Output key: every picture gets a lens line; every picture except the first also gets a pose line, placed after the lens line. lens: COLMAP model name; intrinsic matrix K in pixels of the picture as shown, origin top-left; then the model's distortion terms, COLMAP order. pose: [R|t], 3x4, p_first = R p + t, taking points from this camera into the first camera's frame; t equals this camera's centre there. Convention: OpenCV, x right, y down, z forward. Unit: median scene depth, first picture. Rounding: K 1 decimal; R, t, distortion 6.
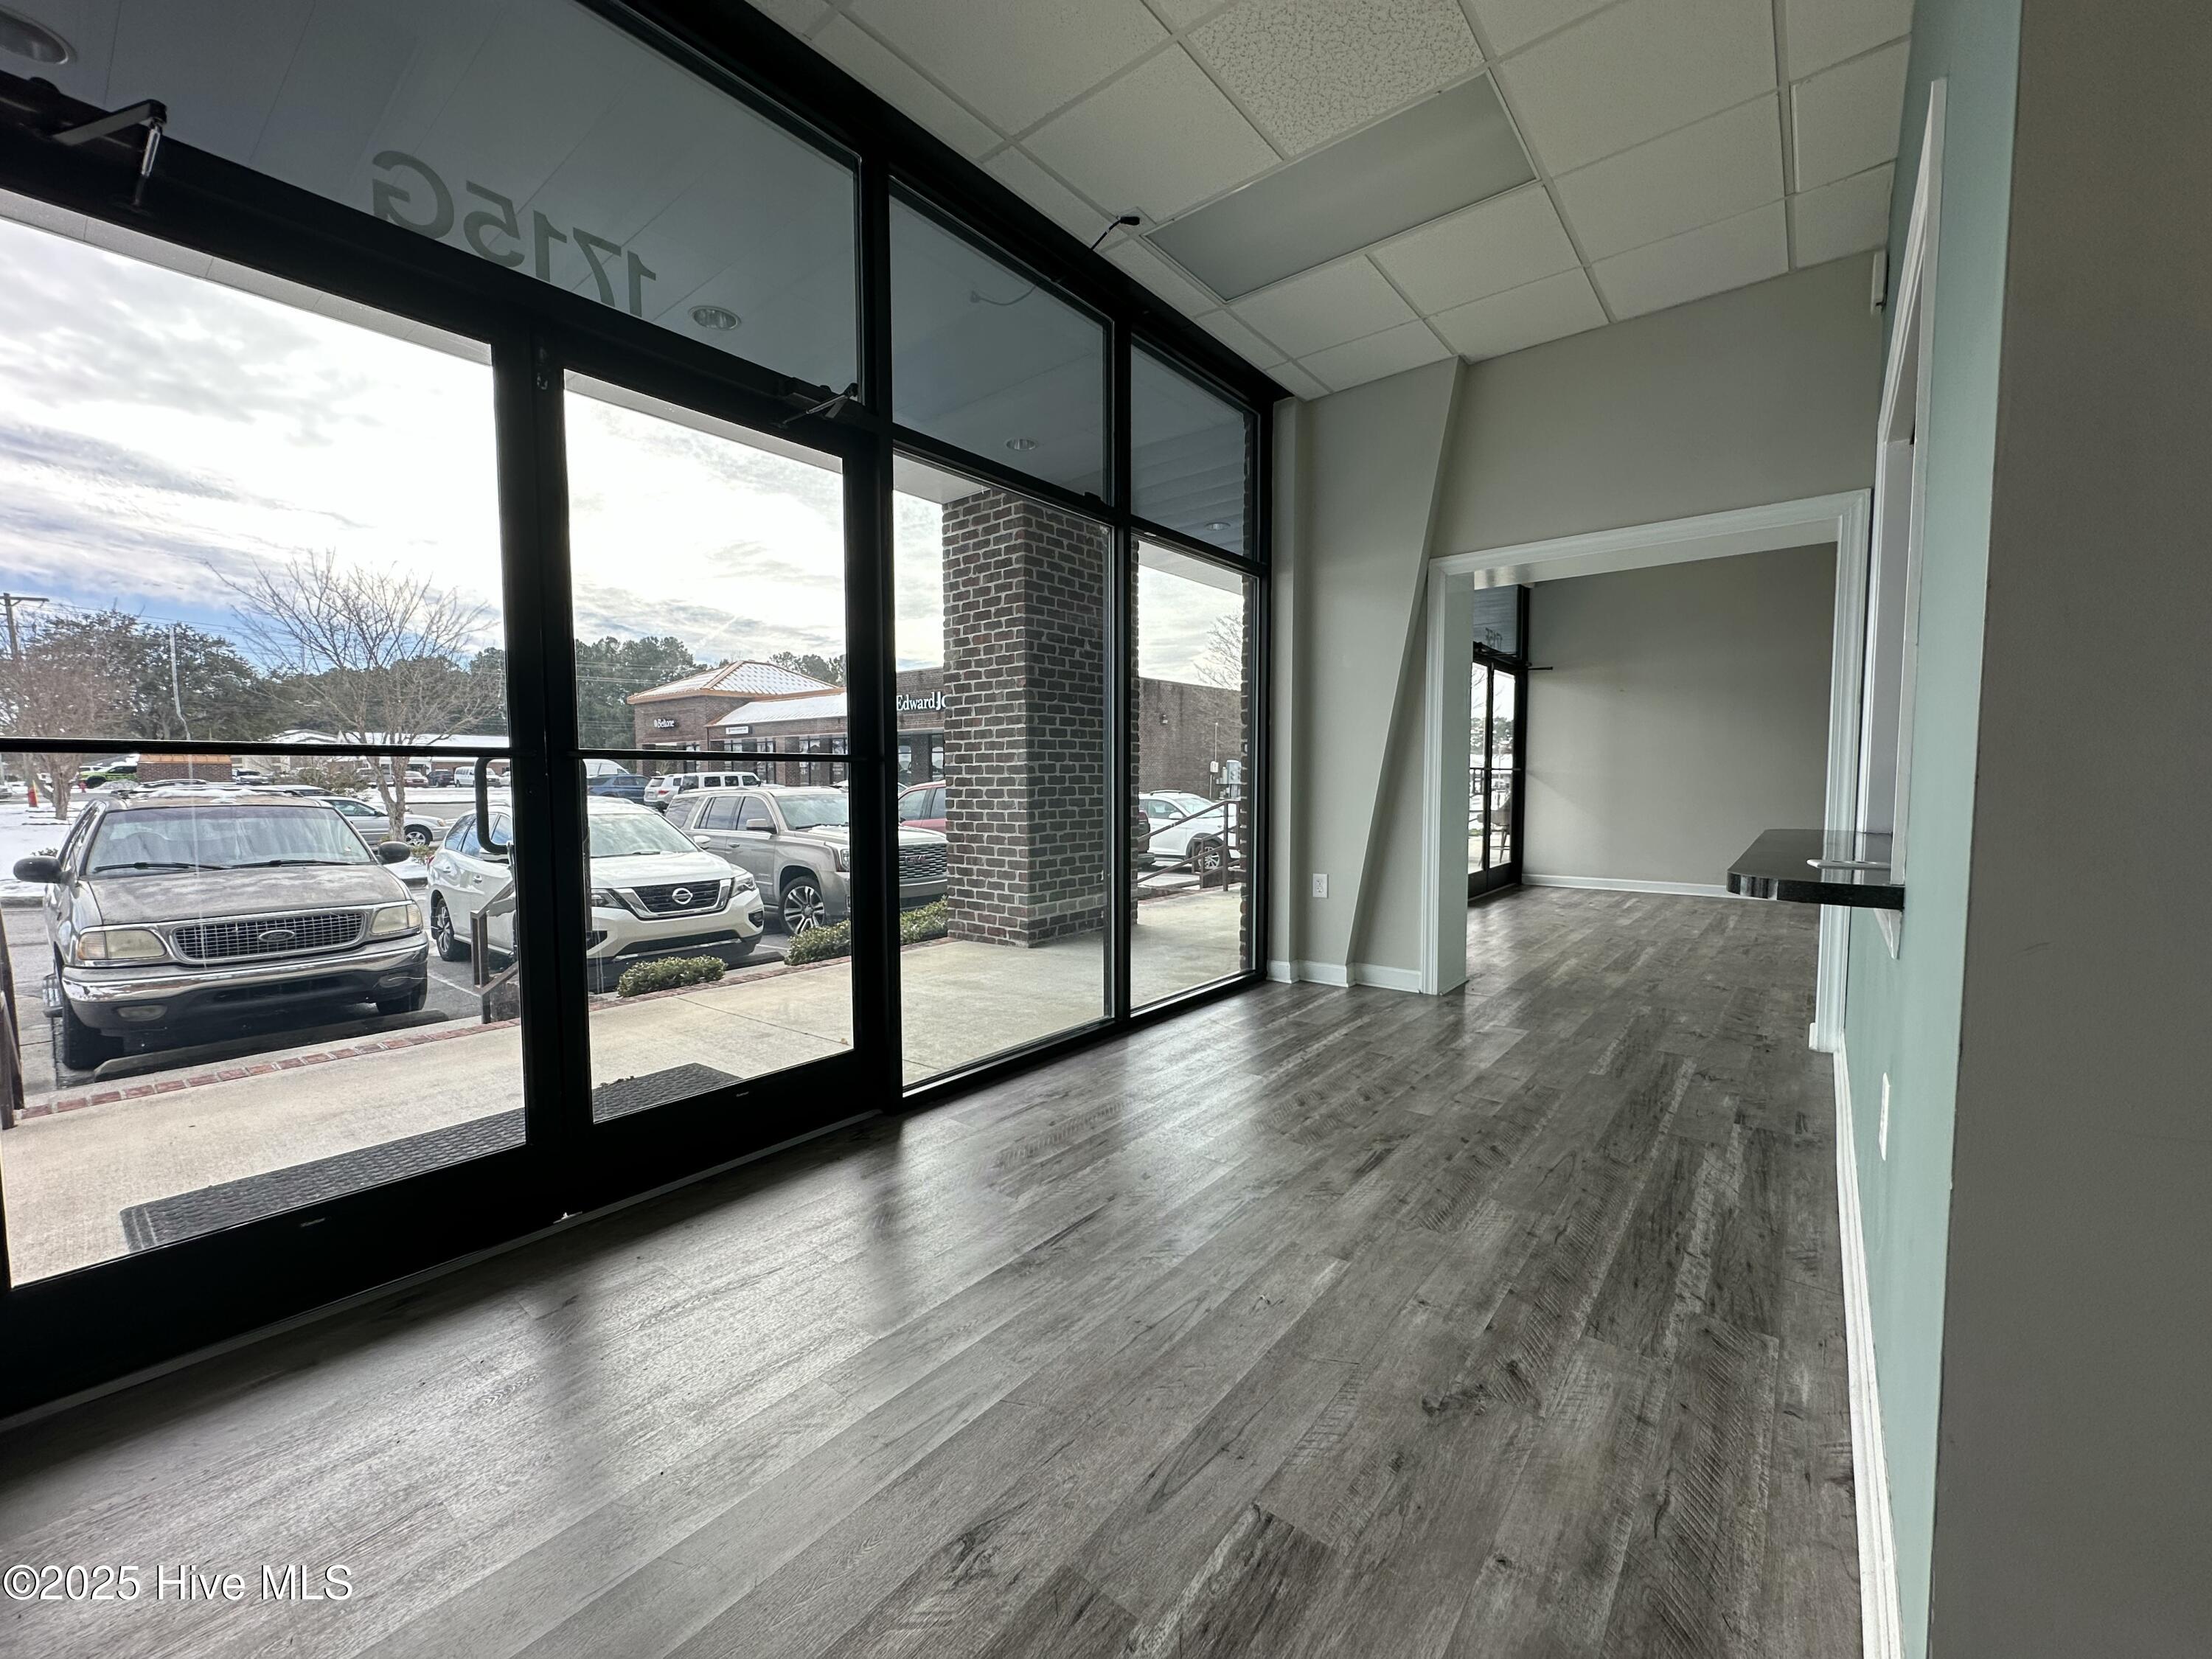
lens RADIAL K [[880.2, 0, 1090.9], [0, 880.2, 833.2], [0, 0, 1]] dist [-0.000514, 0.000078]
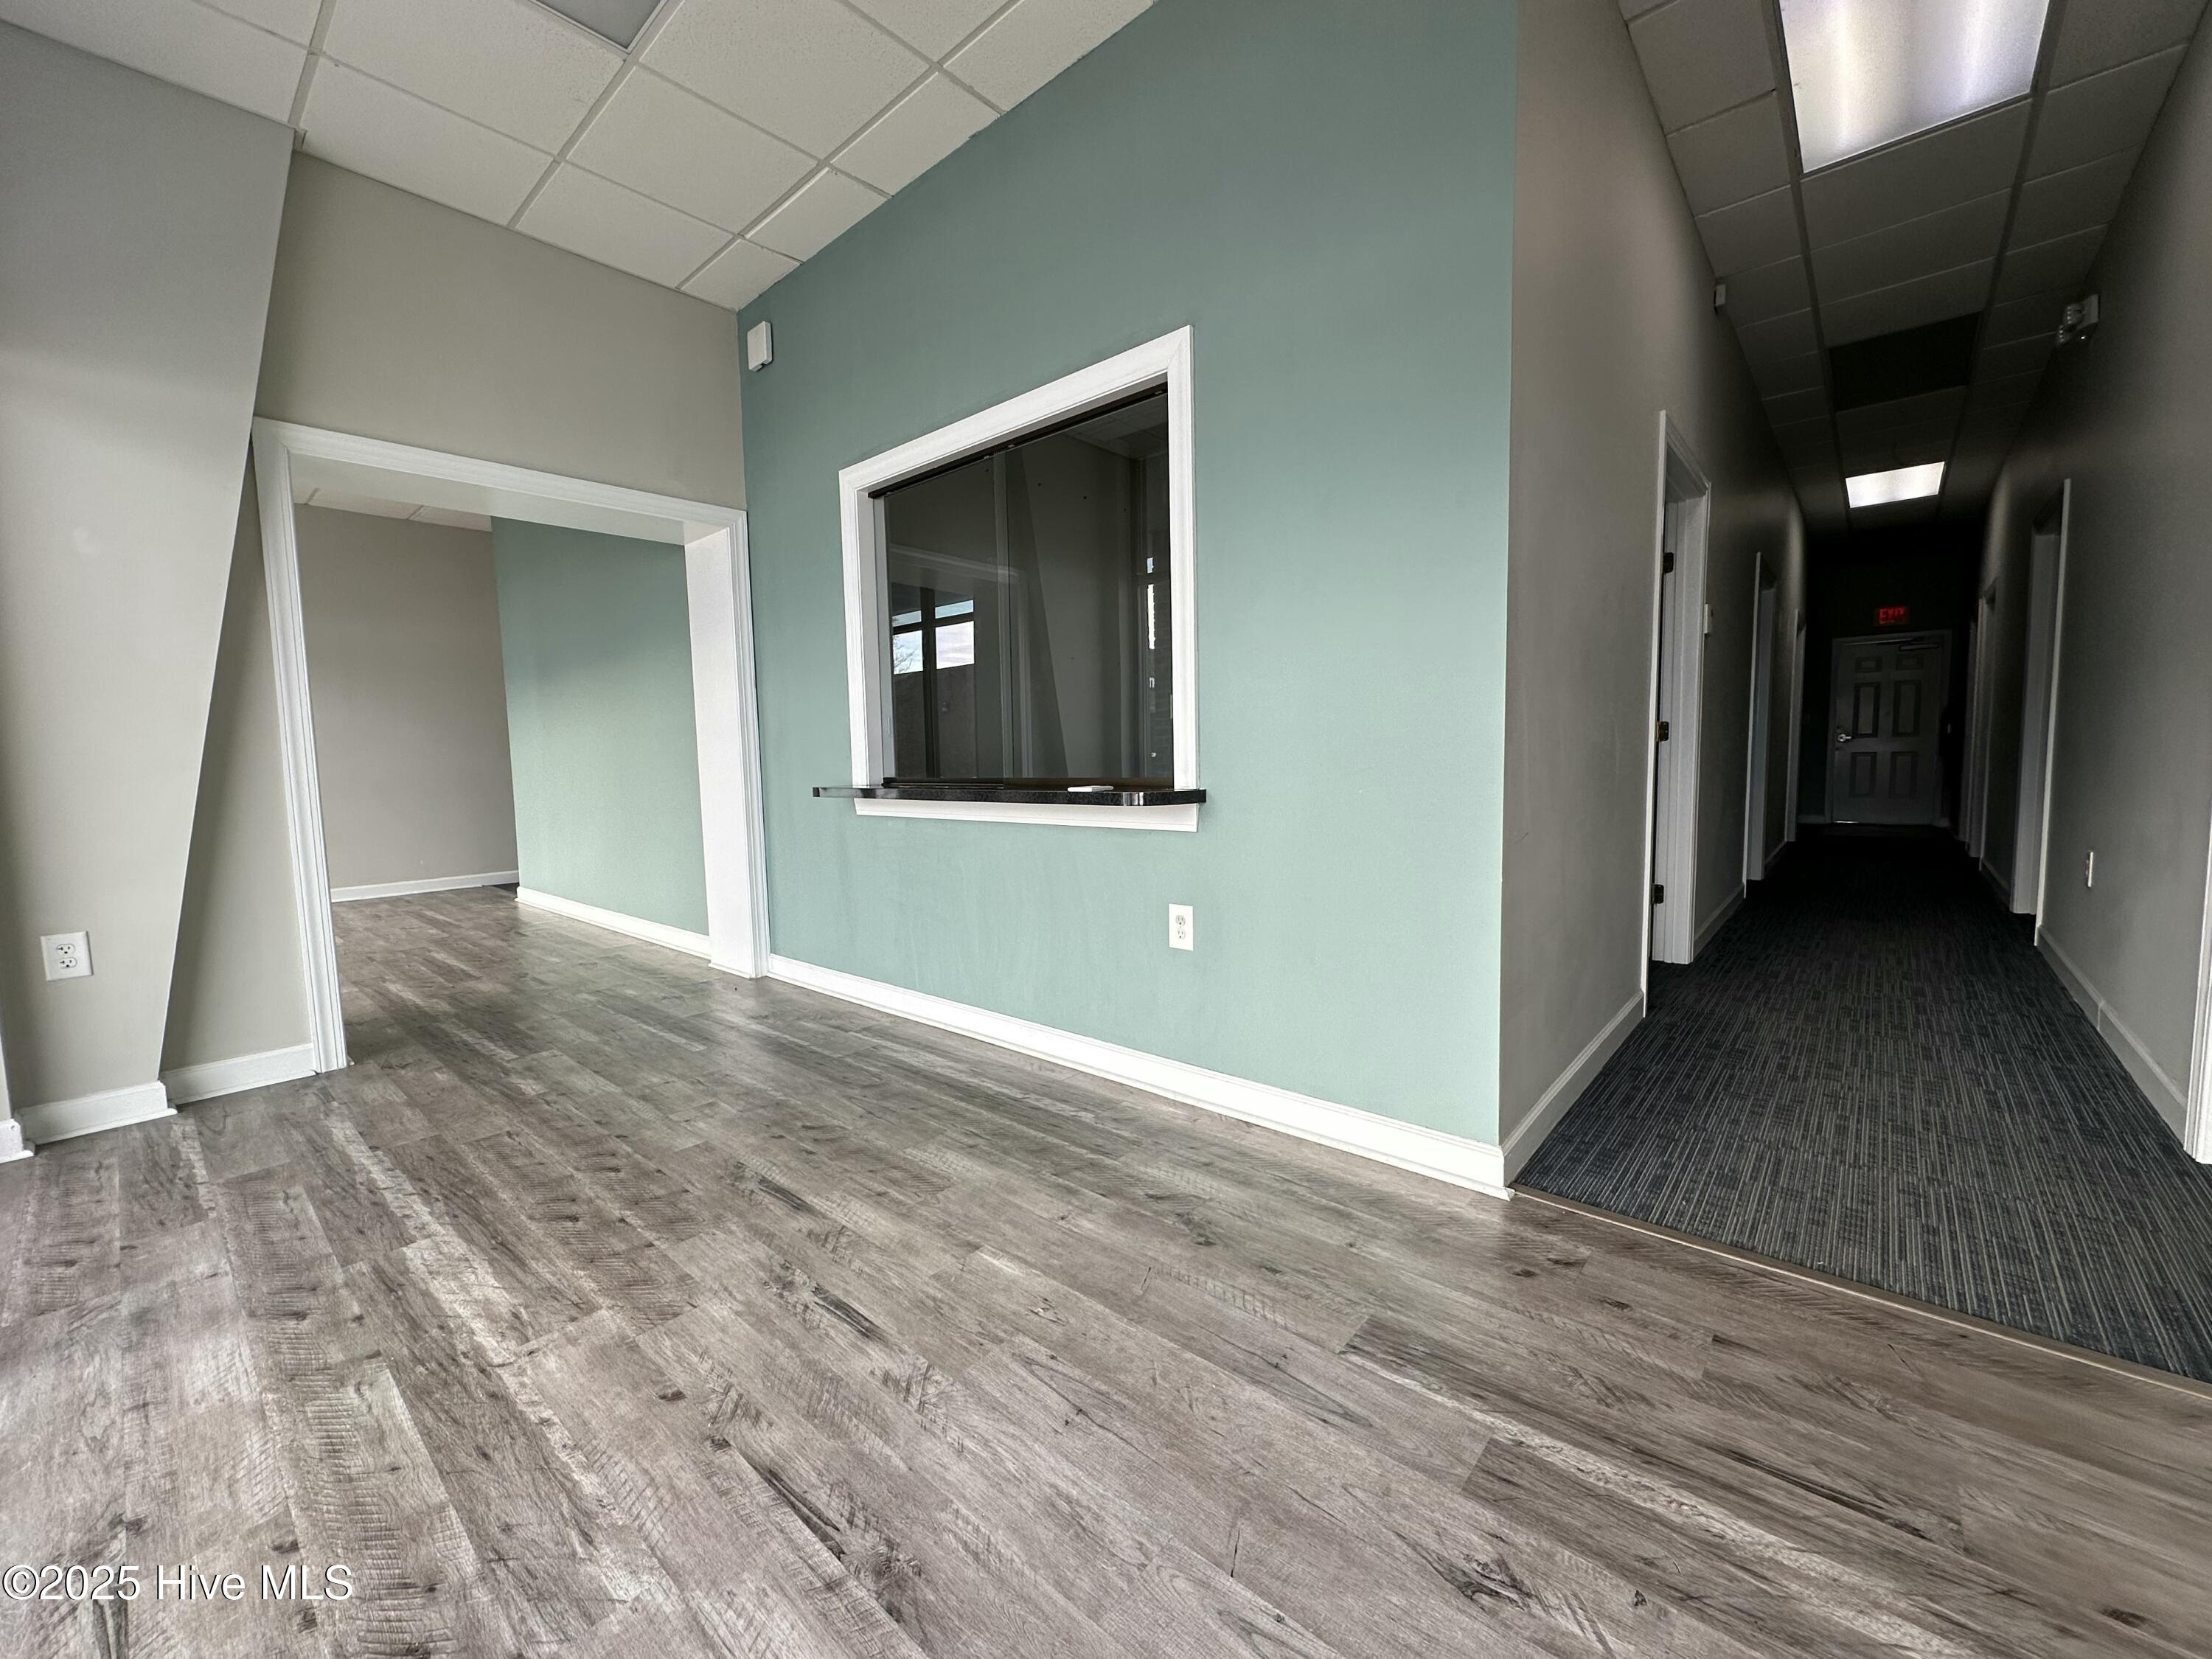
lens RADIAL K [[880.2, 0, 1100.8], [0, 880.2, 844.6], [0, 0, 1]] dist [-0.000514, 0.000078]
pose [[0.032590, -0.097528, 0.994699, -0.468476], [0.086321, 0.991784, 0.094414, -0.009661], [-0.995734, 0.082786, 0.040741, 0.638780]]
